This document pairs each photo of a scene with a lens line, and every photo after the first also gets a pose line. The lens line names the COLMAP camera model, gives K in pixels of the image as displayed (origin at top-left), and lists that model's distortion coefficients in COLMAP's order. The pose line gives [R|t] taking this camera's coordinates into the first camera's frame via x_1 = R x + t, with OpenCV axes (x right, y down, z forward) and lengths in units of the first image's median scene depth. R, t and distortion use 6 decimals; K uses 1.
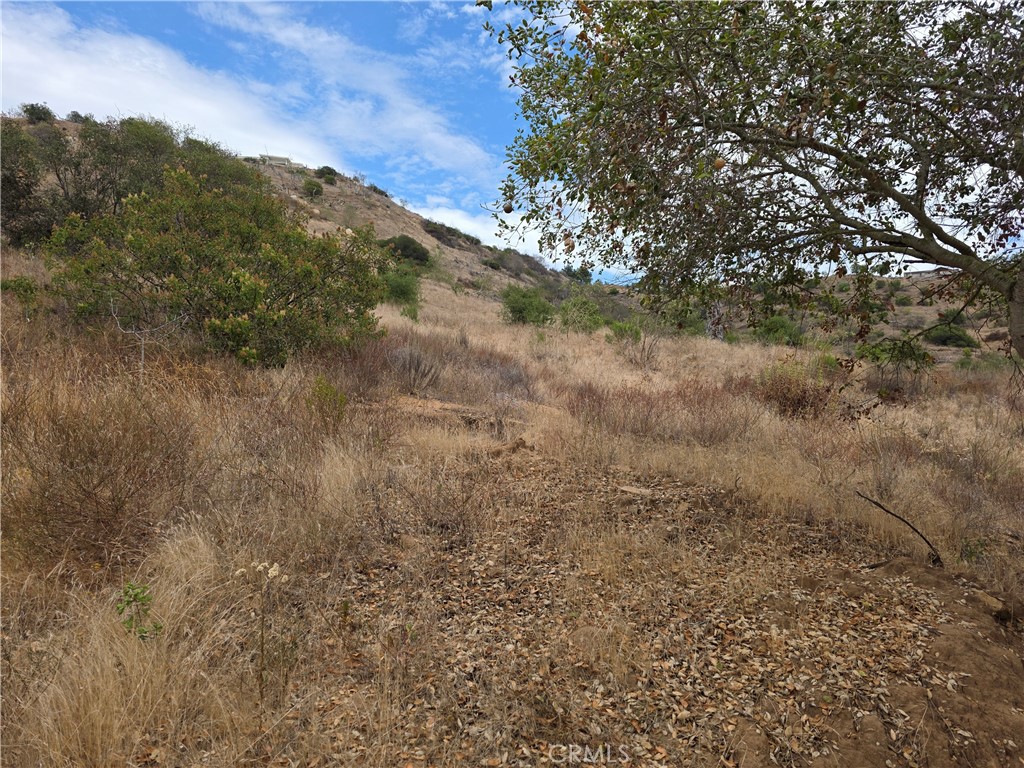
lens RADIAL K [[701.1, 0, 519.4], [0, 701.1, 385.0], [0, 0, 1]] dist [0.045850, -0.033283]
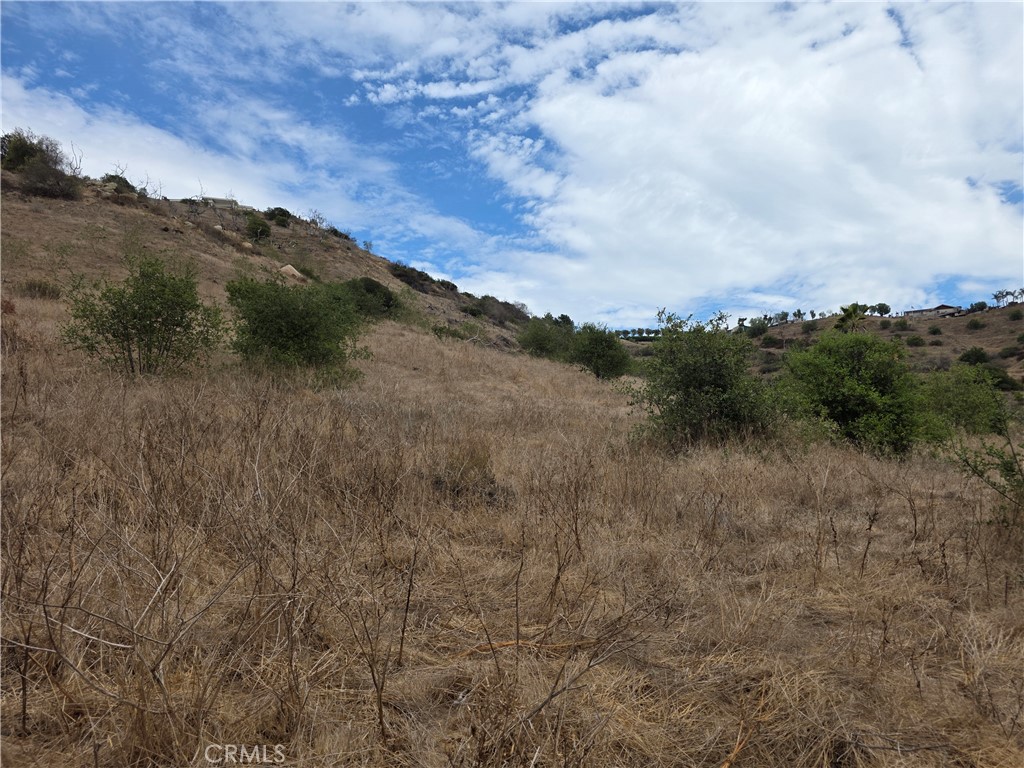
lens RADIAL K [[701.1, 0, 519.4], [0, 701.1, 385.0], [0, 0, 1]] dist [0.045850, -0.033283]
pose [[0.998760, -0.031936, 0.038202, -0.015651], [0.034648, 0.996761, -0.072574, -0.016594], [-0.035760, 0.073808, 0.996631, 0.139404]]
